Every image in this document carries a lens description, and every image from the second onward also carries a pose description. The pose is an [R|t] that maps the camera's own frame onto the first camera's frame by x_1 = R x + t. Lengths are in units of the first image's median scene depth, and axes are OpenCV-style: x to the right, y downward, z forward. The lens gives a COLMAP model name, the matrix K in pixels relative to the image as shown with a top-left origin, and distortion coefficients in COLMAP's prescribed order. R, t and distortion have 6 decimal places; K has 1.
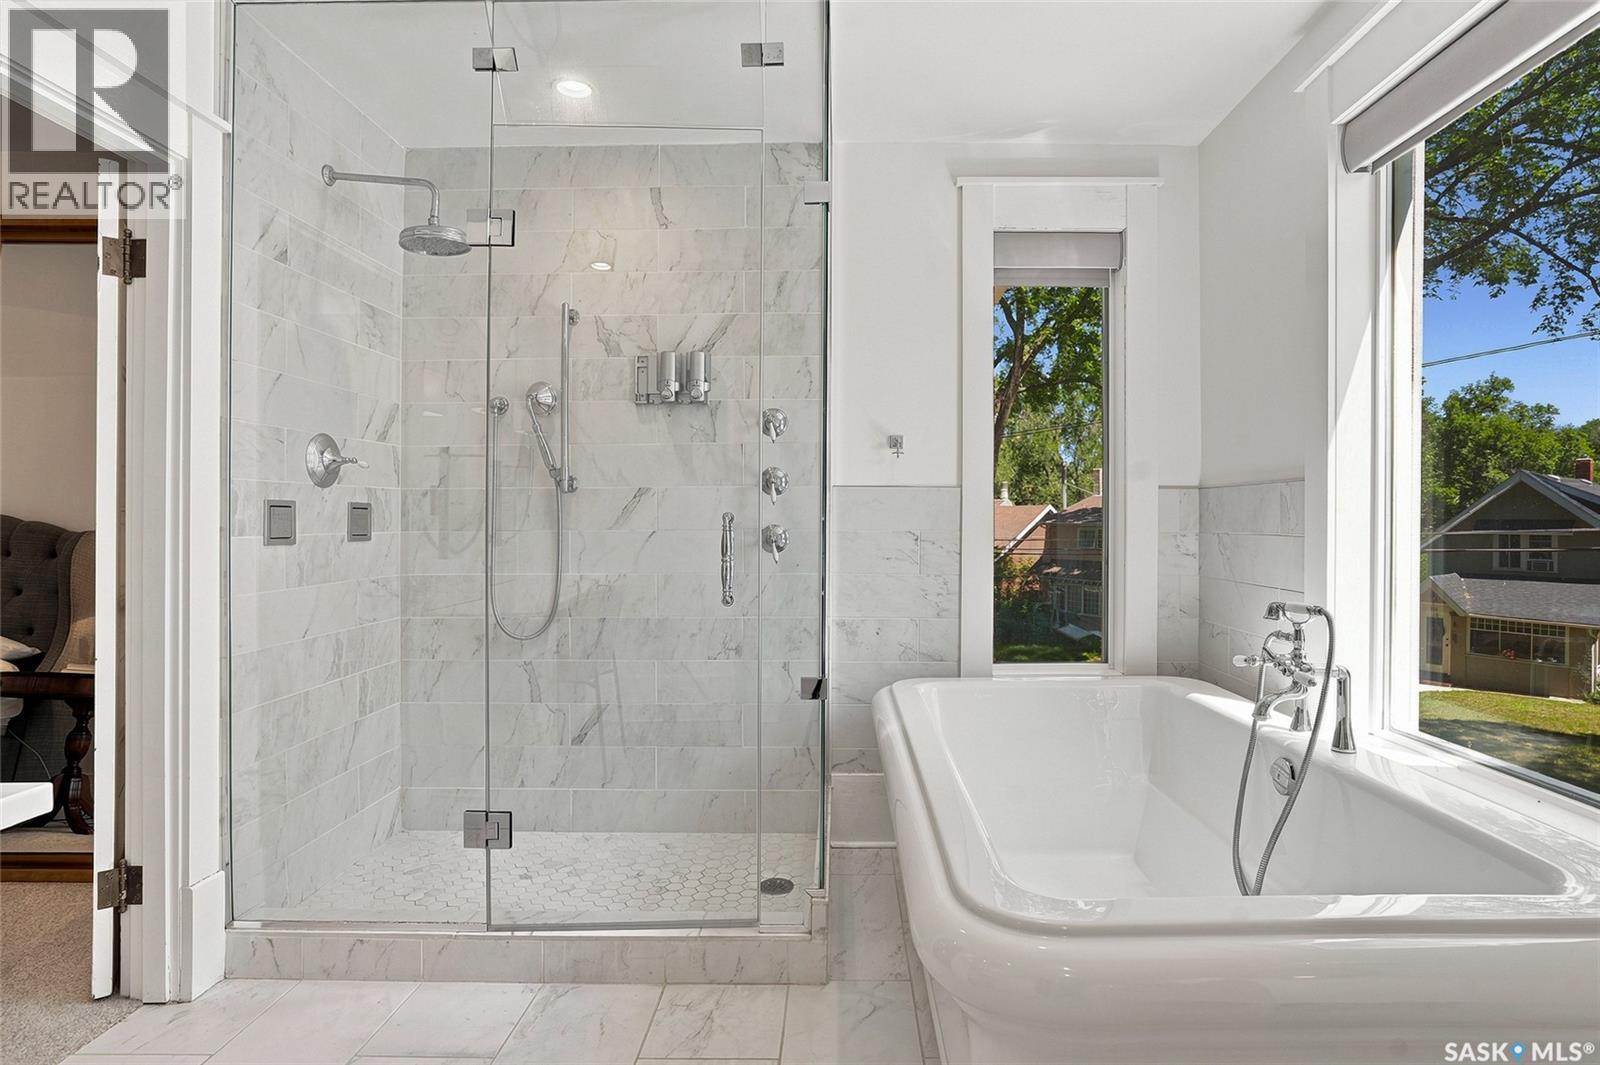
lens RADIAL K [[776.0, 0, 806.4], [0, 776.0, 527.2], [0, 0, 1]] dist [-0.057250, 0.029922]
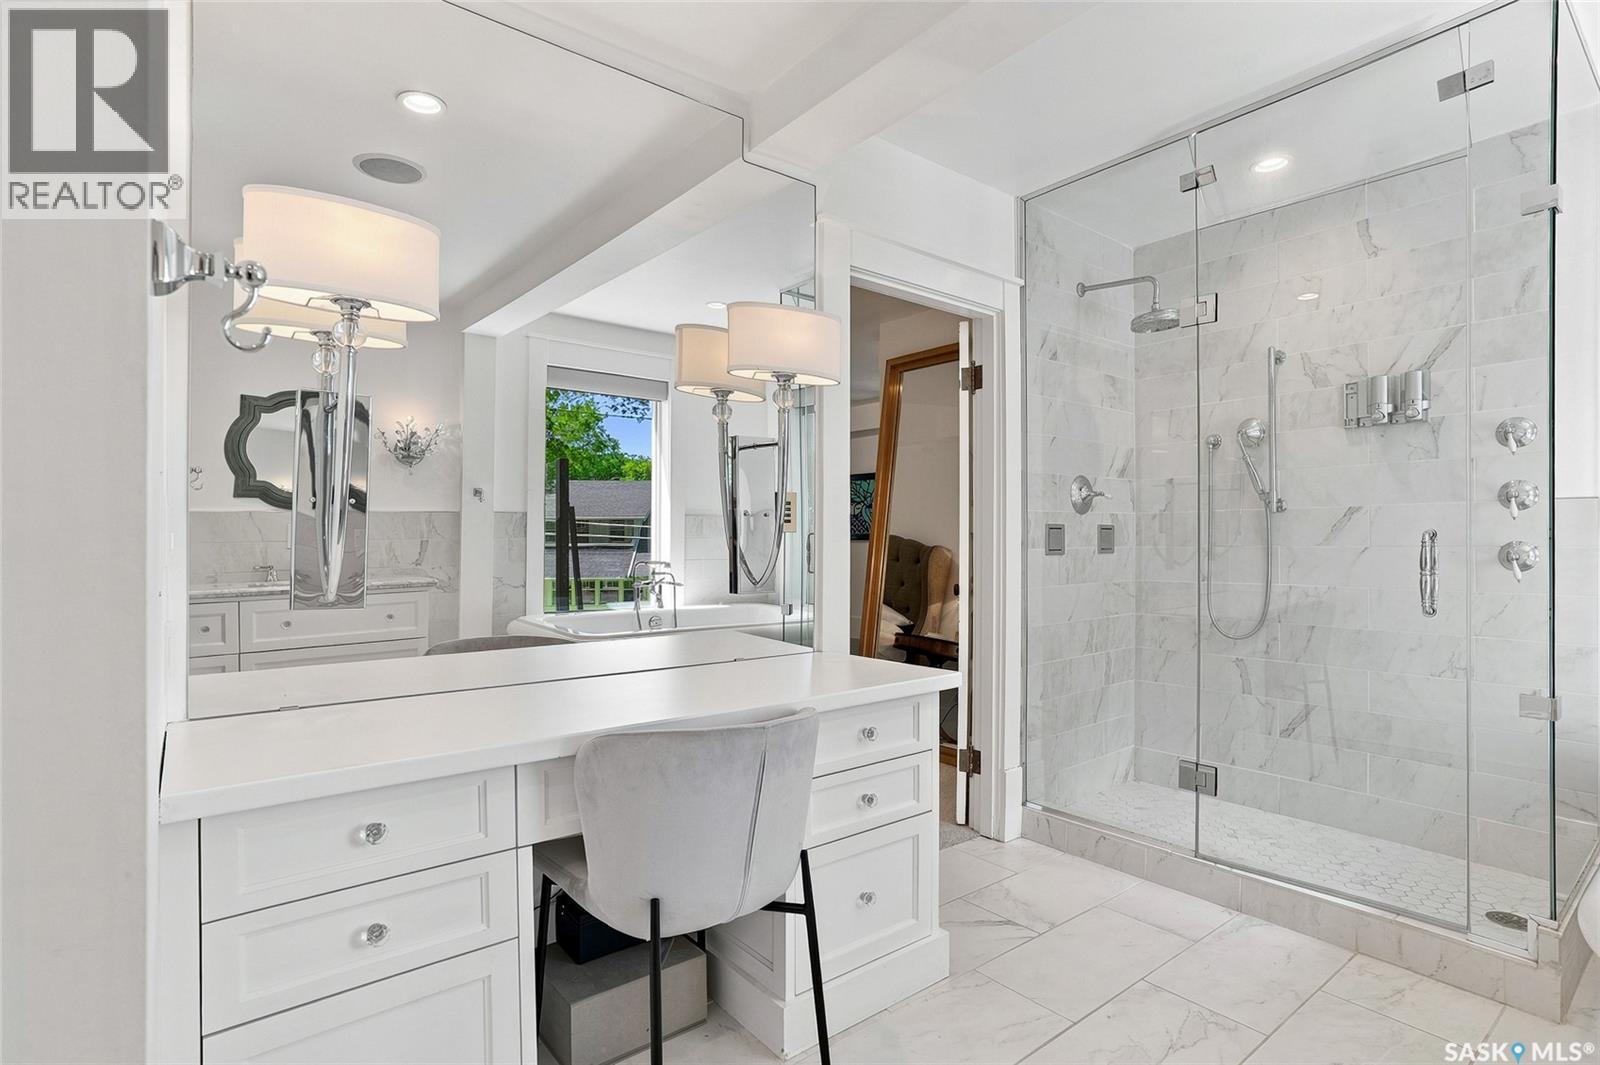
lens RADIAL K [[776.0, 0, 806.4], [0, 776.0, 527.2], [0, 0, 1]] dist [-0.057250, 0.029922]
pose [[0.624844, -0.013462, -0.780634, 0.144949], [-0.005103, 0.999760, -0.021325, 0.003908], [0.780733, 0.017308, 0.624625, -0.261263]]
